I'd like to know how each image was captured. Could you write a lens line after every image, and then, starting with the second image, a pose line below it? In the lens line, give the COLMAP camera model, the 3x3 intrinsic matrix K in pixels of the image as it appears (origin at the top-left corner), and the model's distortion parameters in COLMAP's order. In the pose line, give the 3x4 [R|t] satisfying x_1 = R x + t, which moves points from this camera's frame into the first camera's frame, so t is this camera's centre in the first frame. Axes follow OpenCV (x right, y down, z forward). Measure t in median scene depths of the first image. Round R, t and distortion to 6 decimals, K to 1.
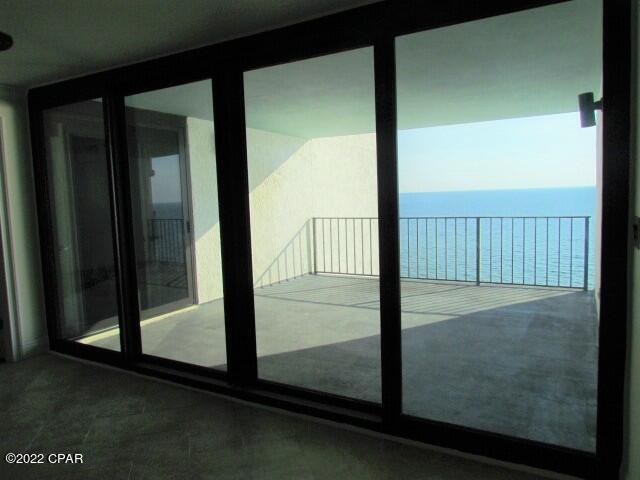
lens RADIAL K [[453.7, 0, 323.0], [0, 453.7, 240.4], [0, 0, 1]] dist [-0.025868, 0.000892]
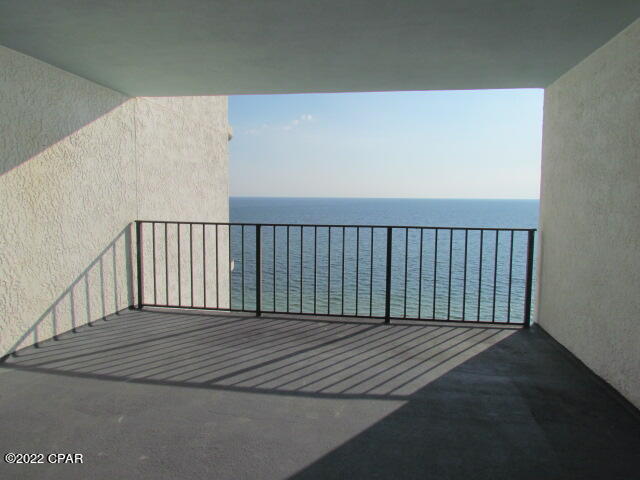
lens RADIAL K [[453.7, 0, 323.0], [0, 453.7, 240.4], [0, 0, 1]] dist [-0.025868, 0.000892]
pose [[0.934752, 0.012157, 0.355093, -0.003291], [-0.008278, 0.999888, -0.012443, -0.018648], [-0.355204, 0.008692, 0.934748, 0.347358]]
